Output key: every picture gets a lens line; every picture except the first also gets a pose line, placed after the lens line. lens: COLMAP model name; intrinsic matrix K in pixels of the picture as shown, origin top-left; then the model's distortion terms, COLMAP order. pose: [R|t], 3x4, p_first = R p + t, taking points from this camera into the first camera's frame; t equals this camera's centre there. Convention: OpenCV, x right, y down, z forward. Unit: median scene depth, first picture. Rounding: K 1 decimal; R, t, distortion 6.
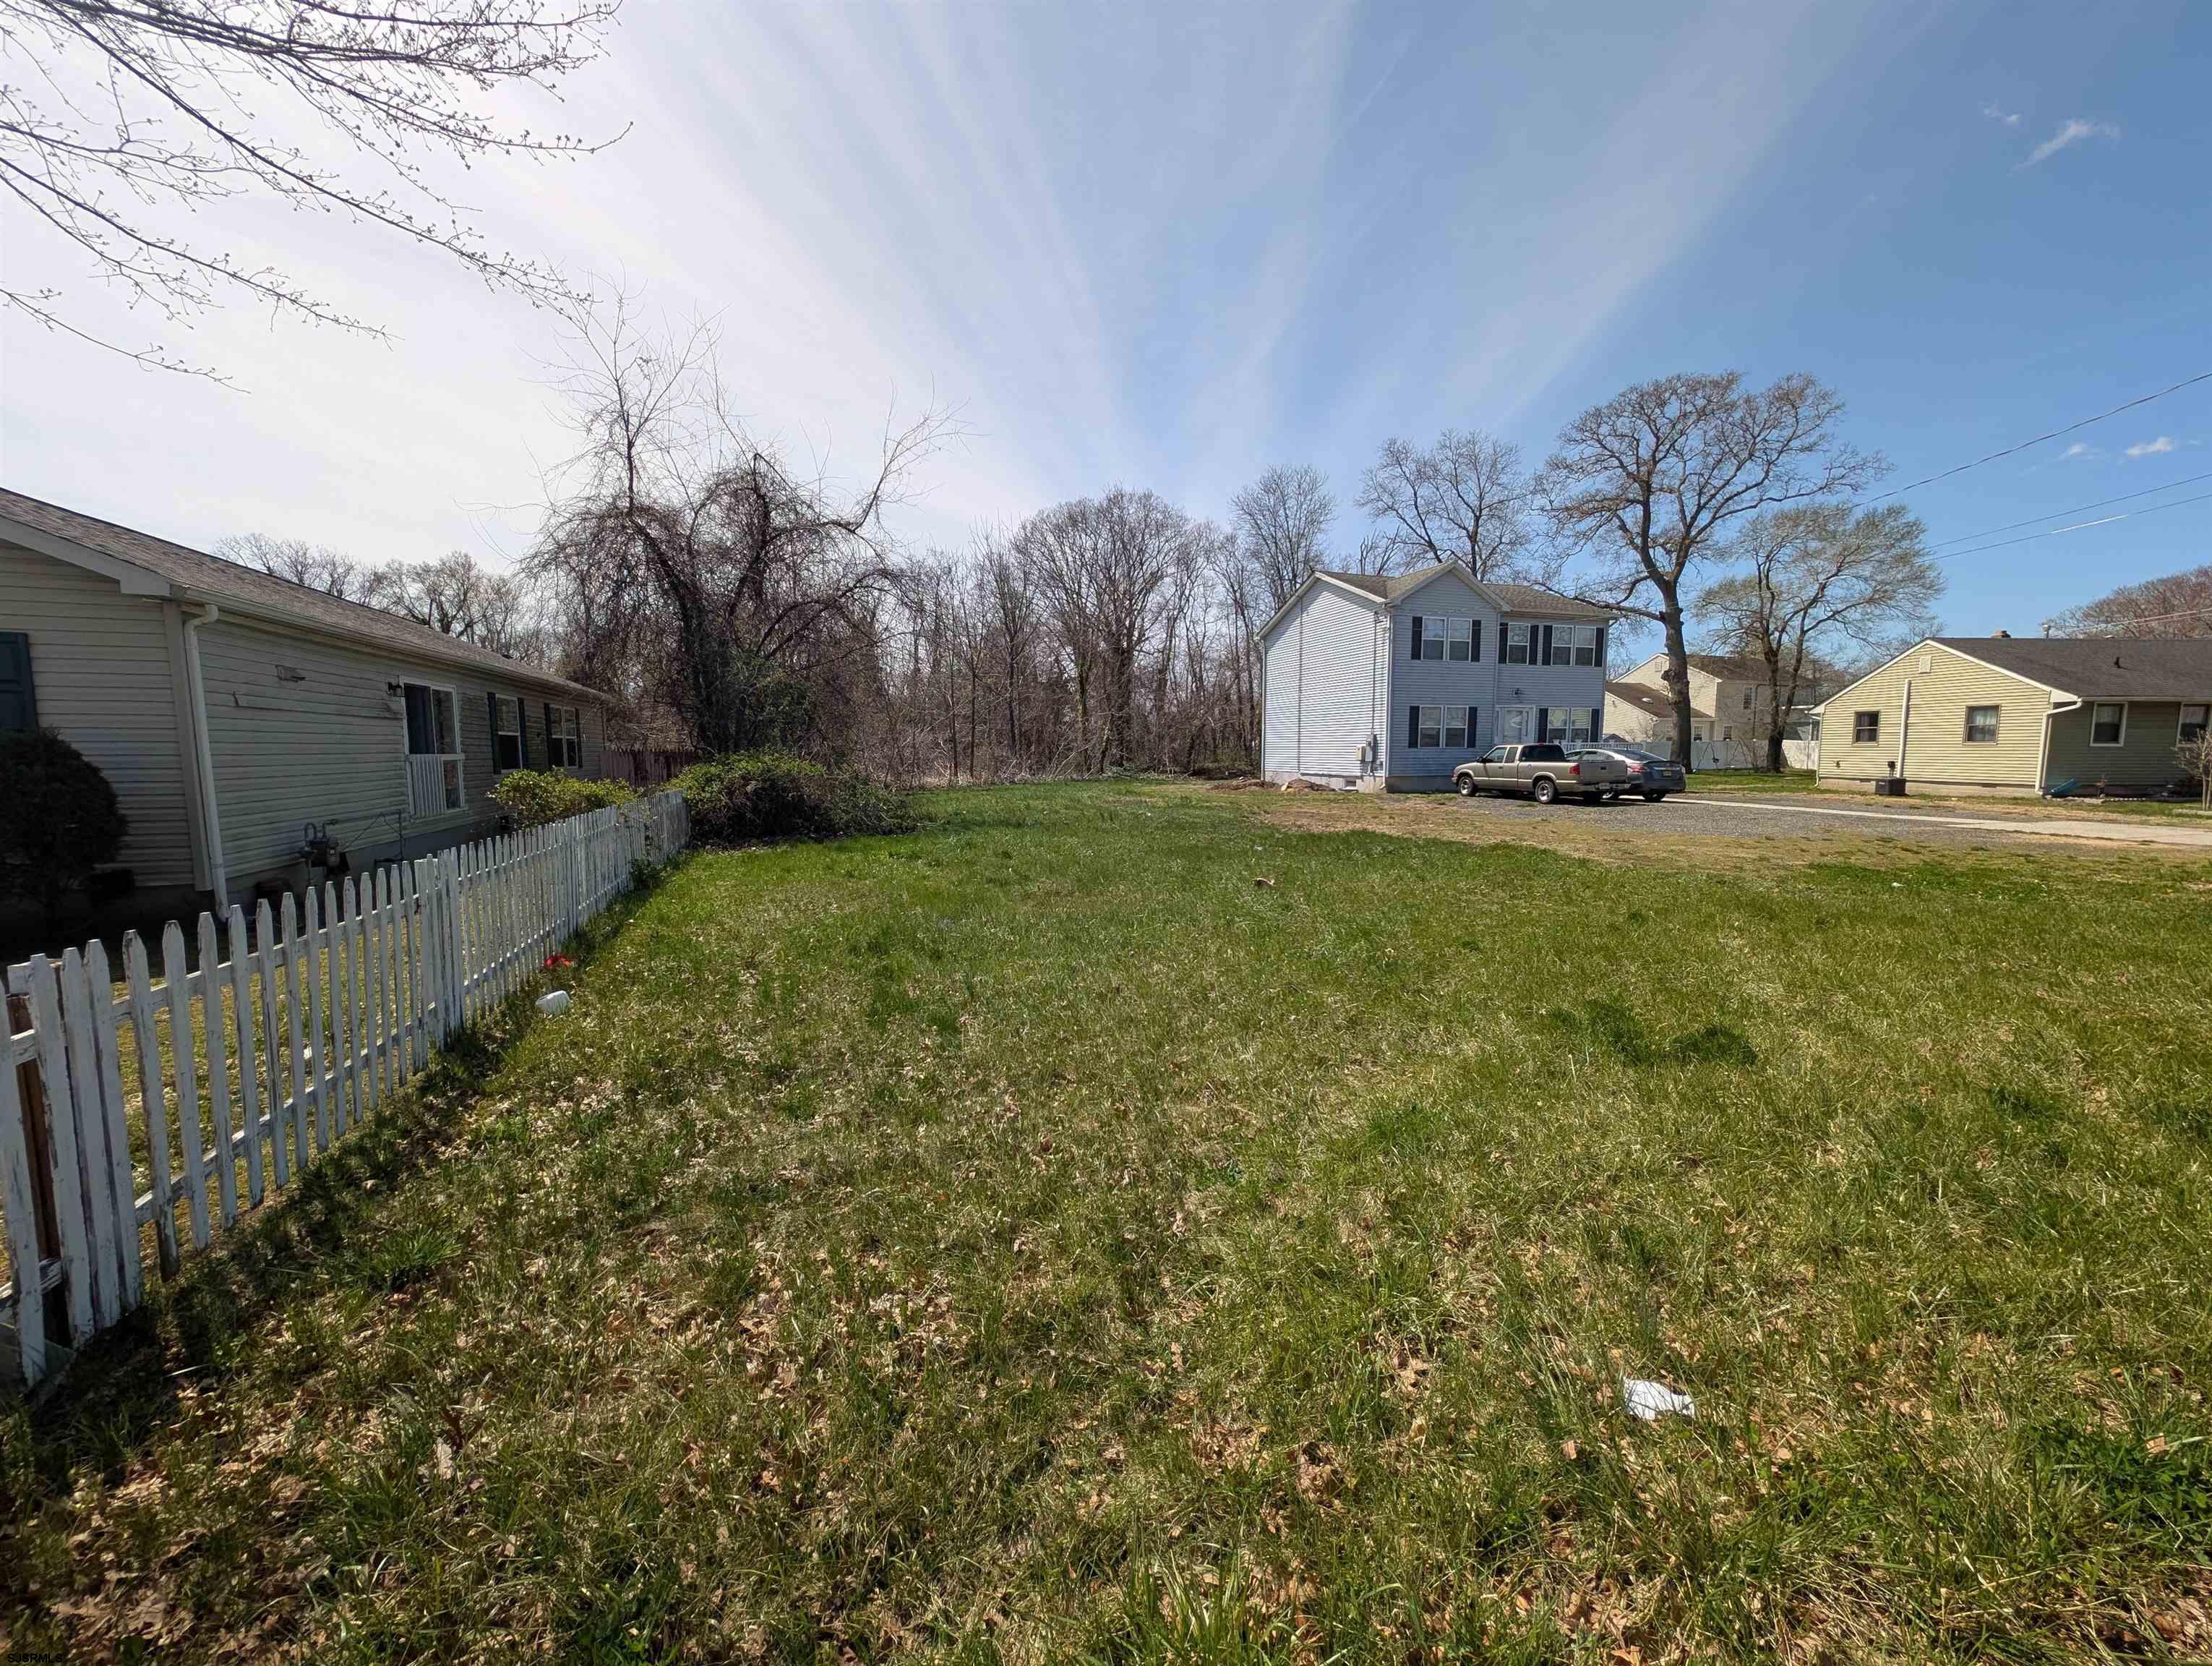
lens RADIAL K [[824.3, 0, 1106.7], [0, 824.3, 828.8], [0, 0, 1]] dist [-0.006047, 0.000295]
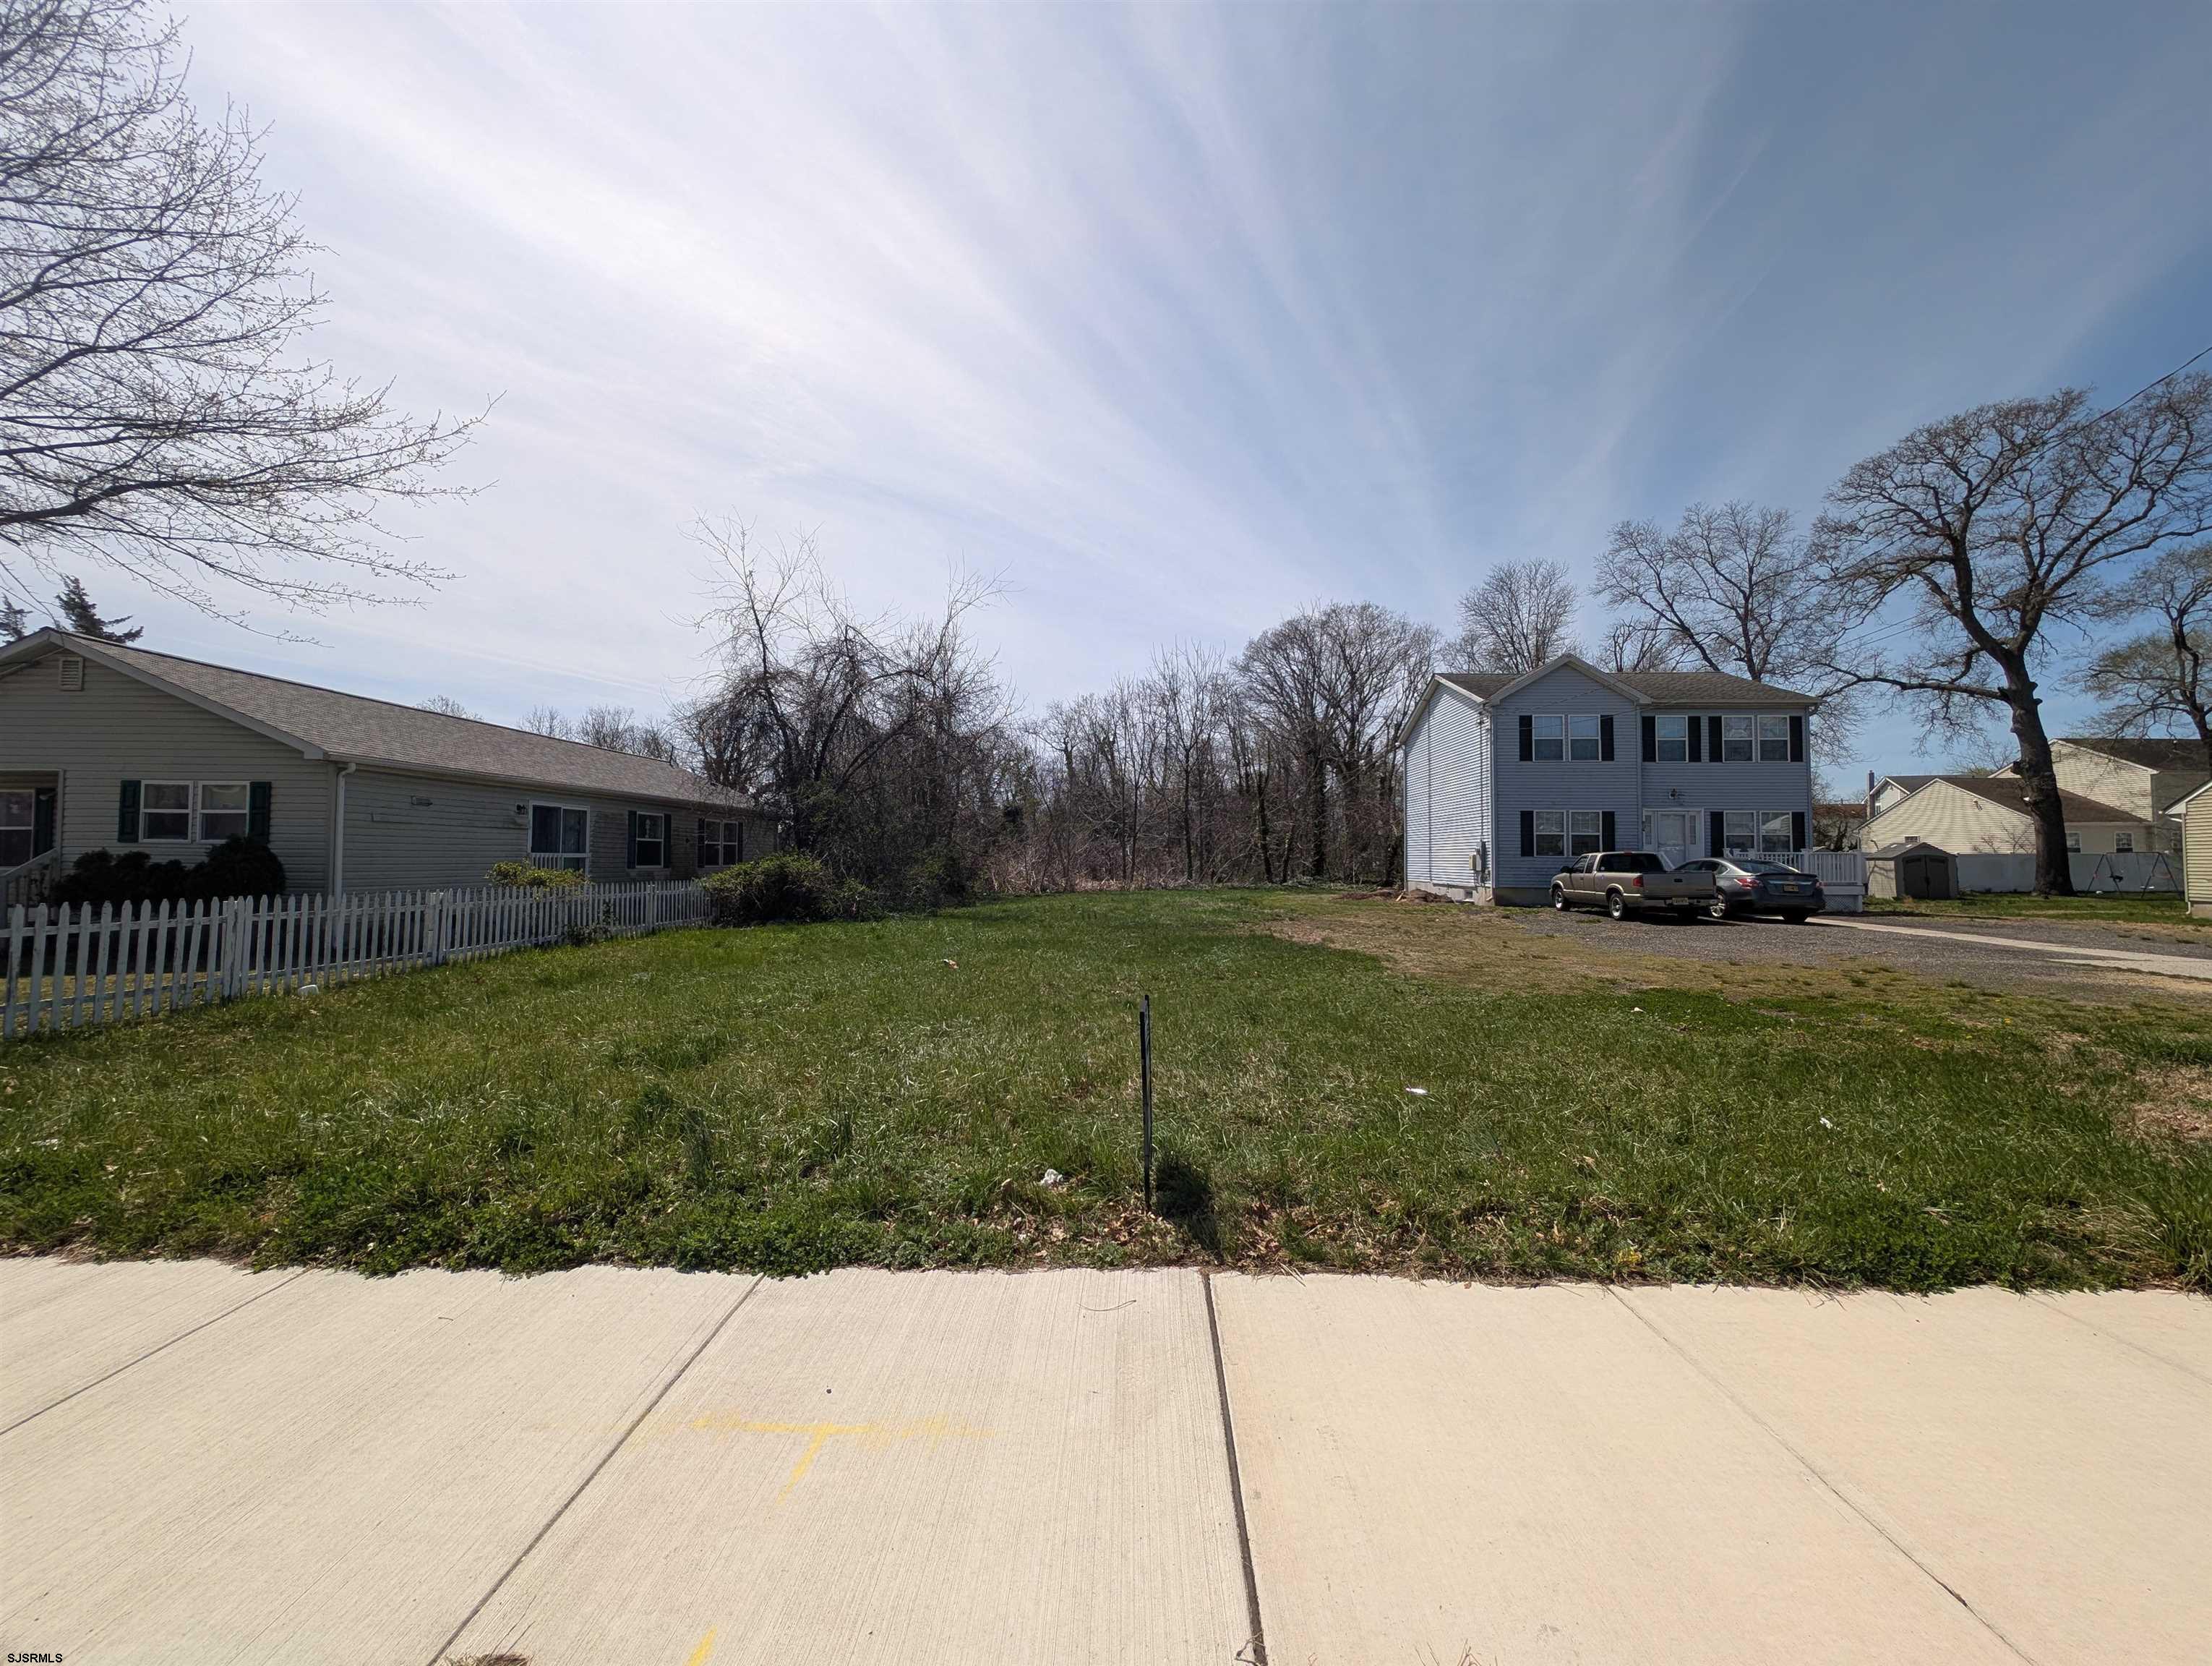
lens RADIAL K [[824.3, 0, 1109.4], [0, 824.3, 828.4], [0, 0, 1]] dist [-0.006047, 0.000295]
pose [[0.935188, -0.004808, -0.354120, 0.161232], [-0.042223, 0.991262, -0.124965, 0.002389], [0.351626, 0.131818, 0.926813, -0.006246]]
